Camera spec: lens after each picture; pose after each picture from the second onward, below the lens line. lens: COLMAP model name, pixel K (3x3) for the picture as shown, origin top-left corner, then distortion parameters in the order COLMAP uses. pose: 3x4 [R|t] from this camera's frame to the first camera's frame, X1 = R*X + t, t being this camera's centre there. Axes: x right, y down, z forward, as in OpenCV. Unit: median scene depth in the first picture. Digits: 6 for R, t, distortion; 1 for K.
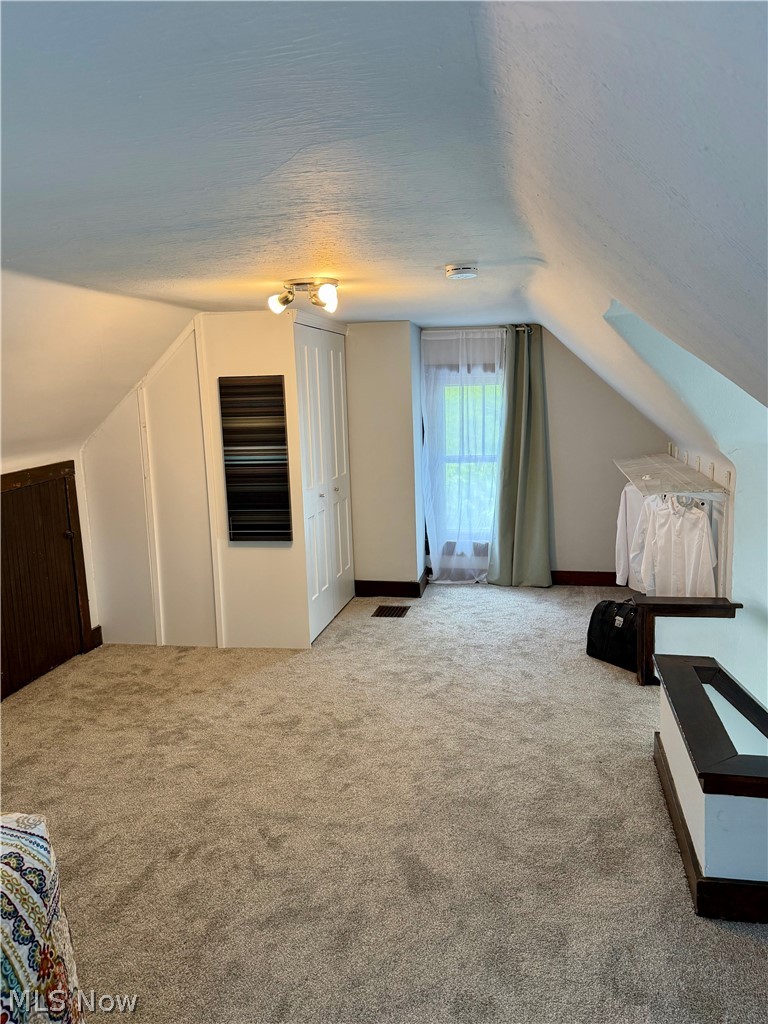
lens RADIAL K [[765.5, 0, 386.4], [0, 765.5, 512.6], [0, 0, 1]] dist [0.049756, -0.015966]
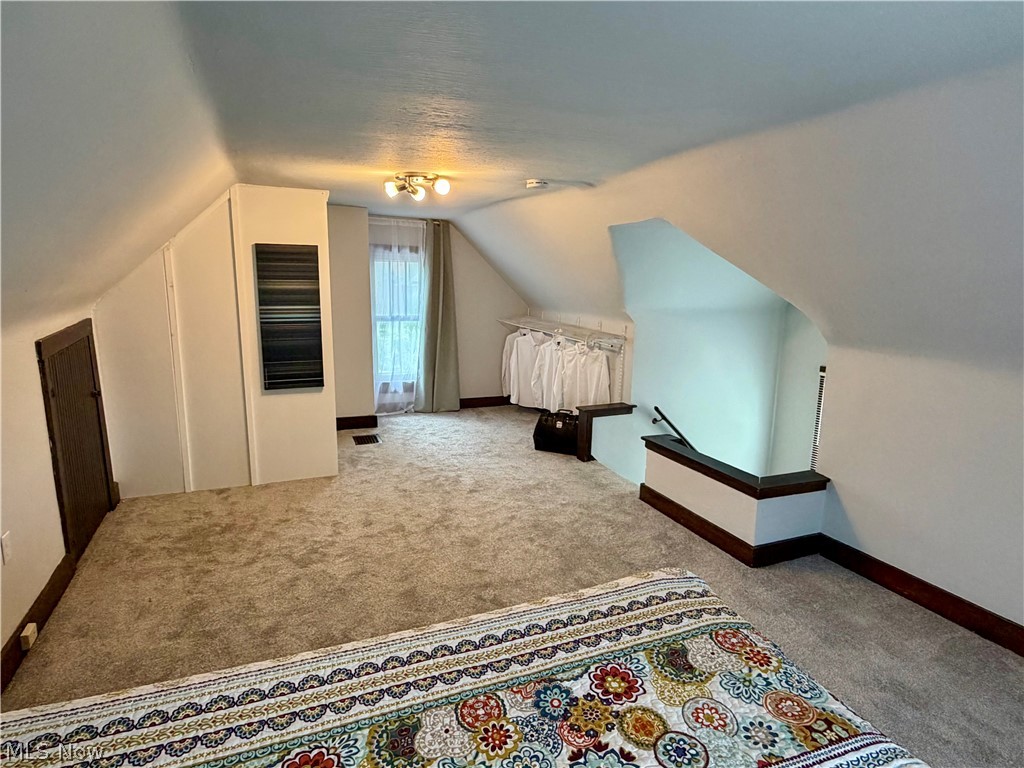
lens RADIAL K [[581.3, 0, 512.5], [0, 581.3, 382.5], [0, 0, 1]] dist [-0.026133, 0.000973]
pose [[0.824581, -0.057615, 0.562803, -0.387065], [0.037911, 0.998192, 0.046642, 0.000196], [-0.564473, -0.017124, 0.825274, 0.092306]]
